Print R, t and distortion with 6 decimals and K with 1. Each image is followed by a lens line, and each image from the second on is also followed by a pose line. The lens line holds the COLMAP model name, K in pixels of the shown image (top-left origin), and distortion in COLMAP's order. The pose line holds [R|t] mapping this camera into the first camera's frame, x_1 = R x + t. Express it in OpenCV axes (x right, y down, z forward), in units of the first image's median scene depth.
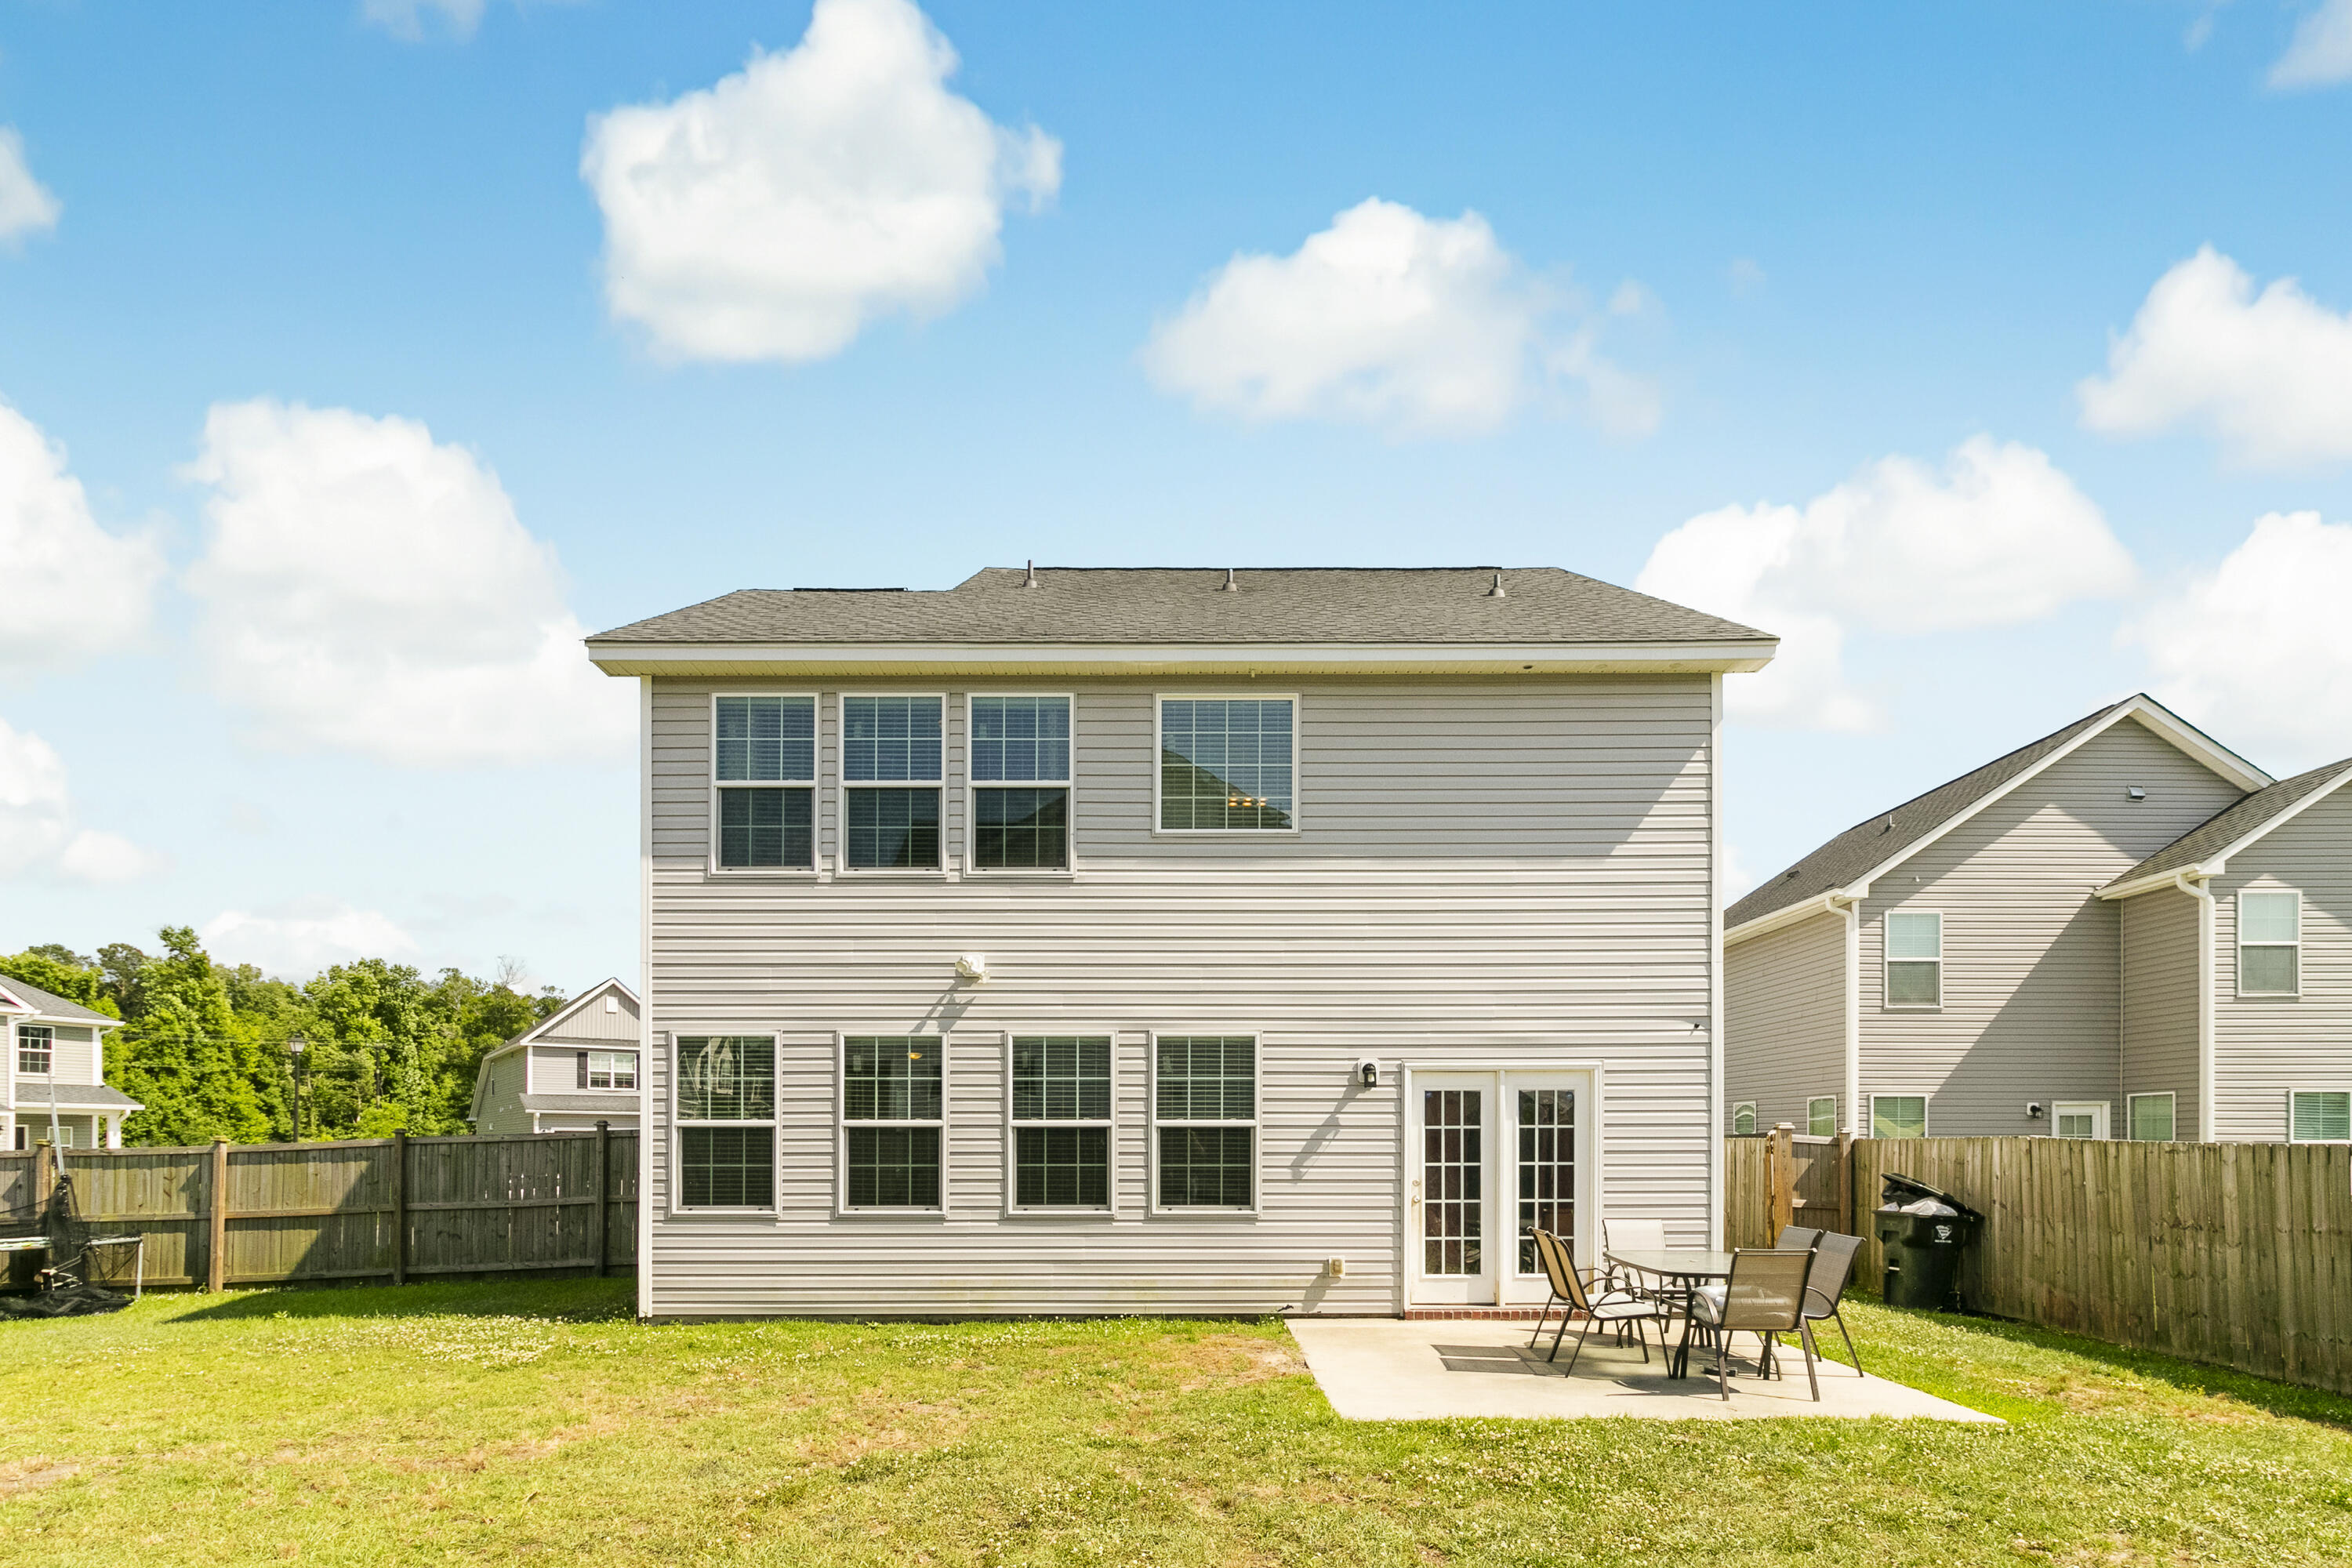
lens RADIAL K [[1105.5, 0, 1184.3], [0, 1105.5, 784.6], [0, 0, 1]] dist [-0.000763, 0.000752]
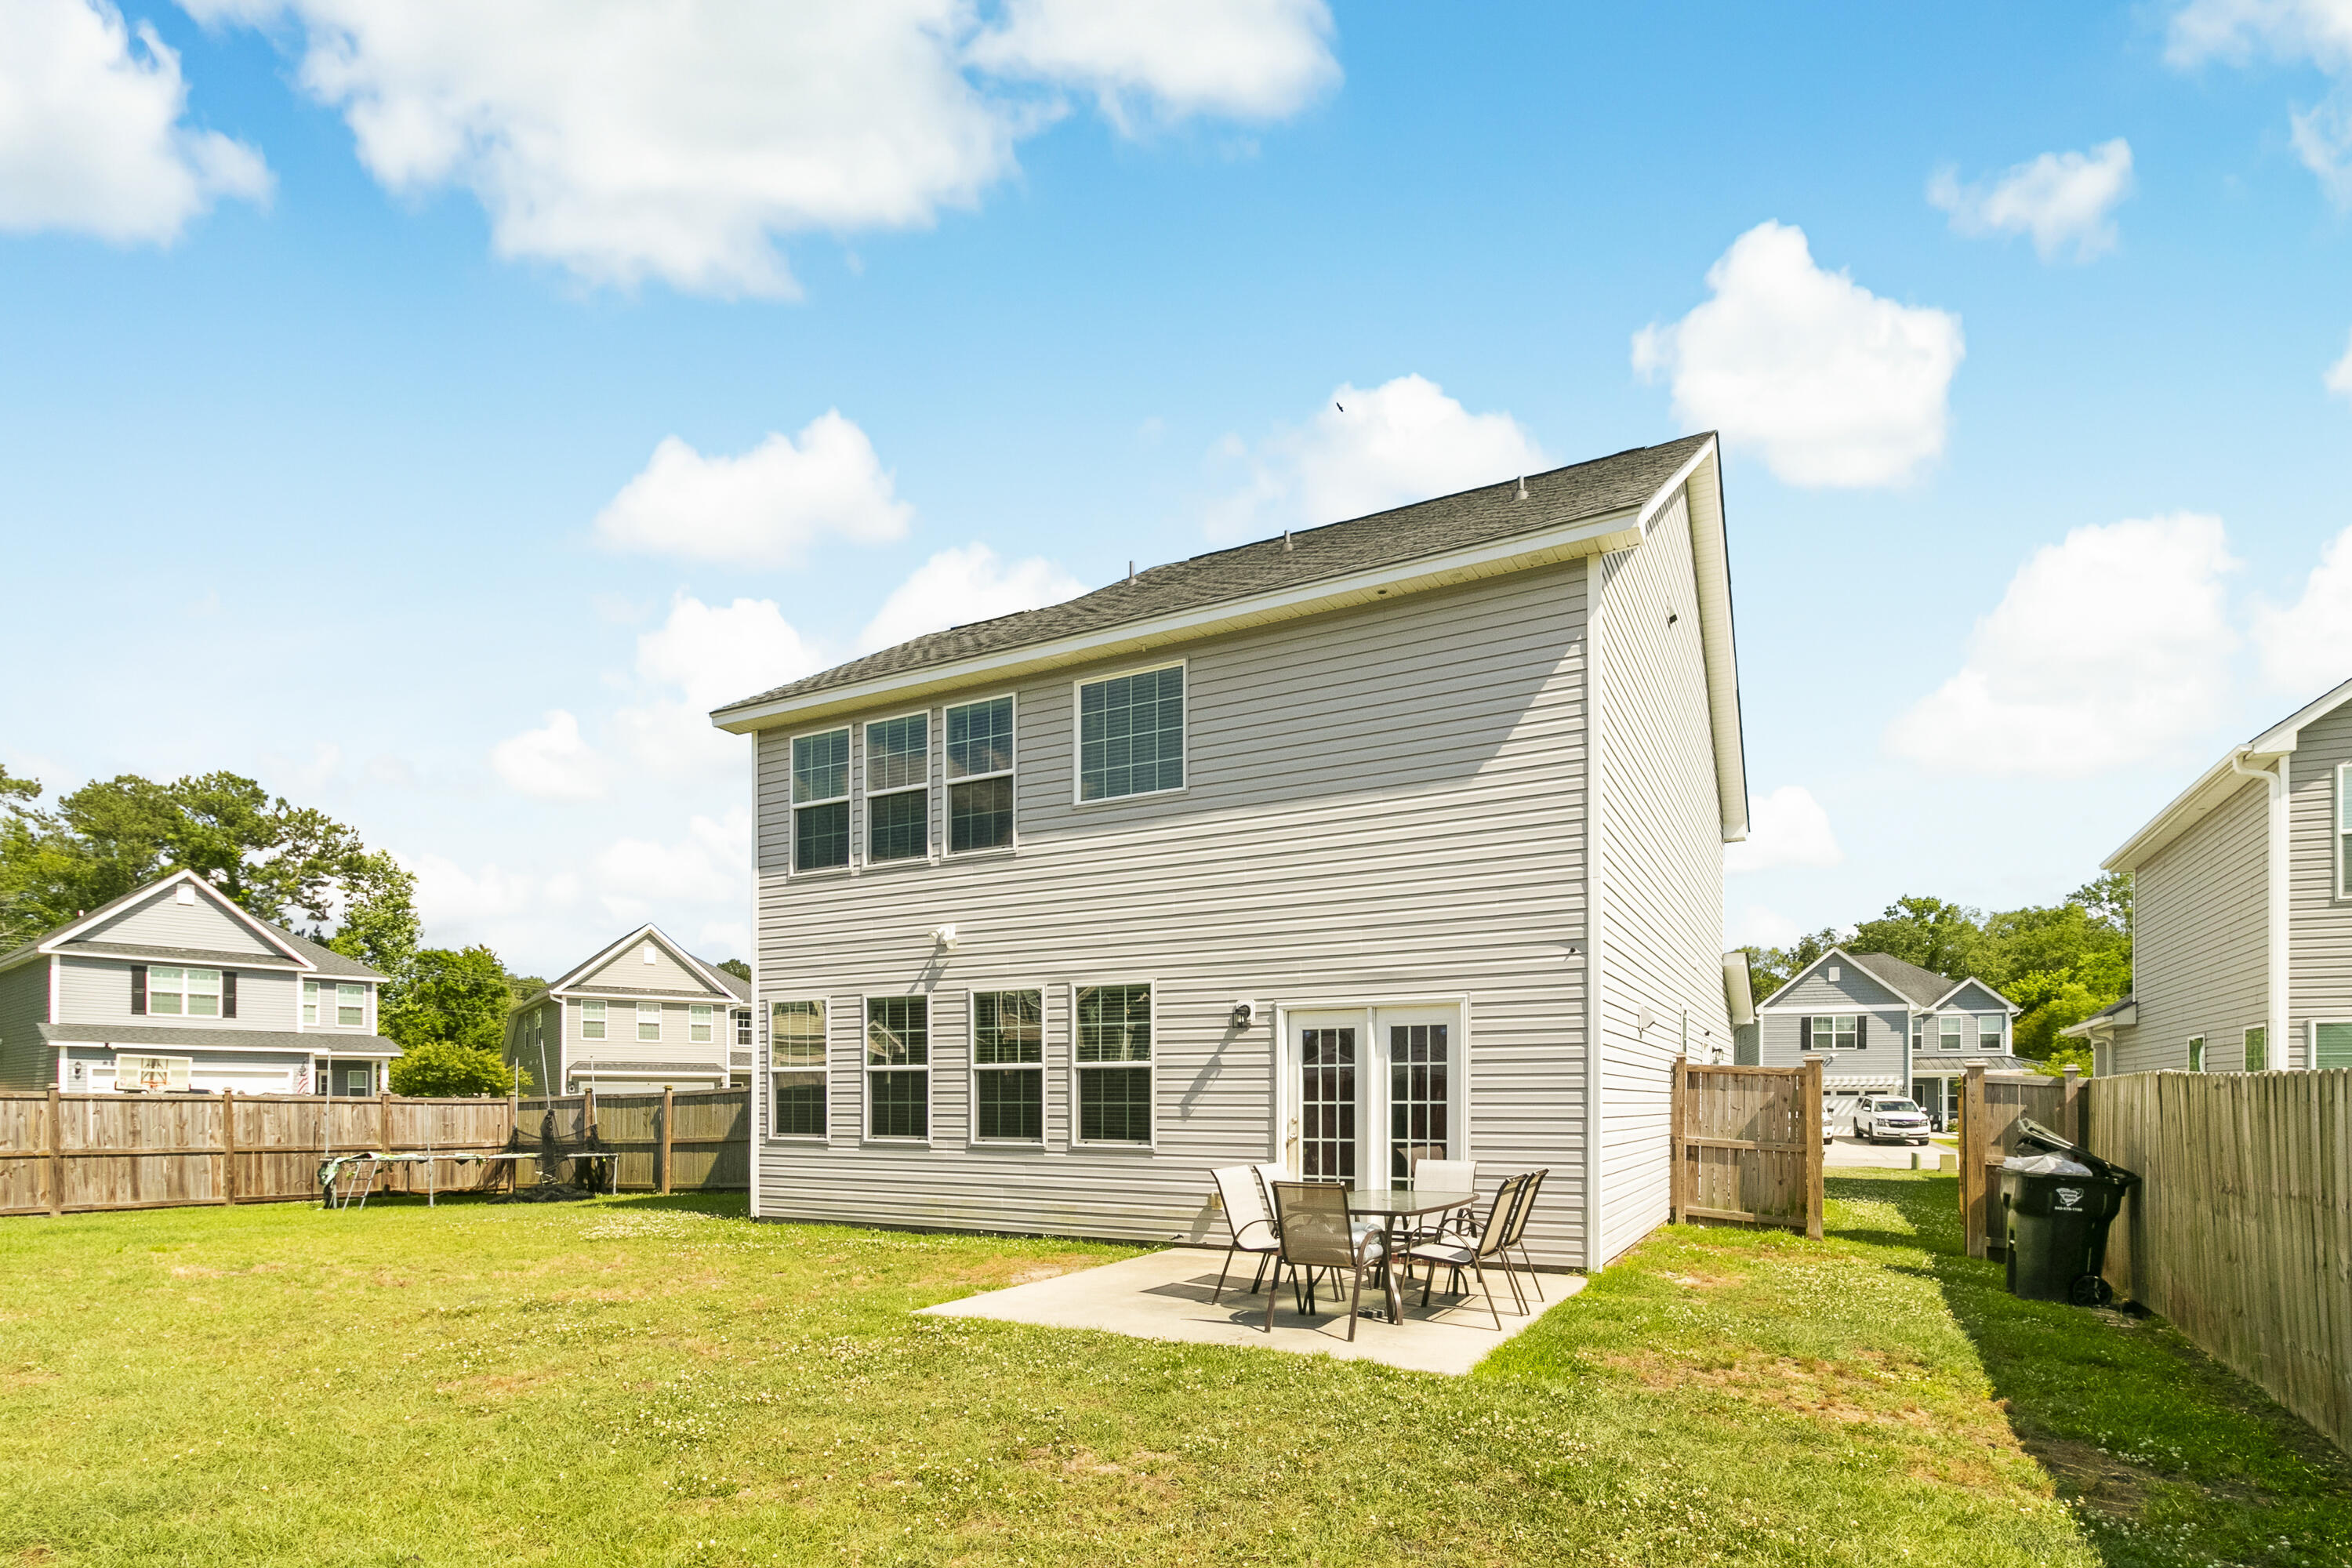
lens RADIAL K [[1134.3, 0, 1295.7], [0, 1134.3, 710.4], [0, 0, 1]] dist [0.001304, 0.000320]
pose [[0.886712, -0.149713, -0.437410, 0.717819], [0.142064, 0.988575, -0.050371, 0.039640], [0.439954, -0.017476, 0.897850, 0.070787]]
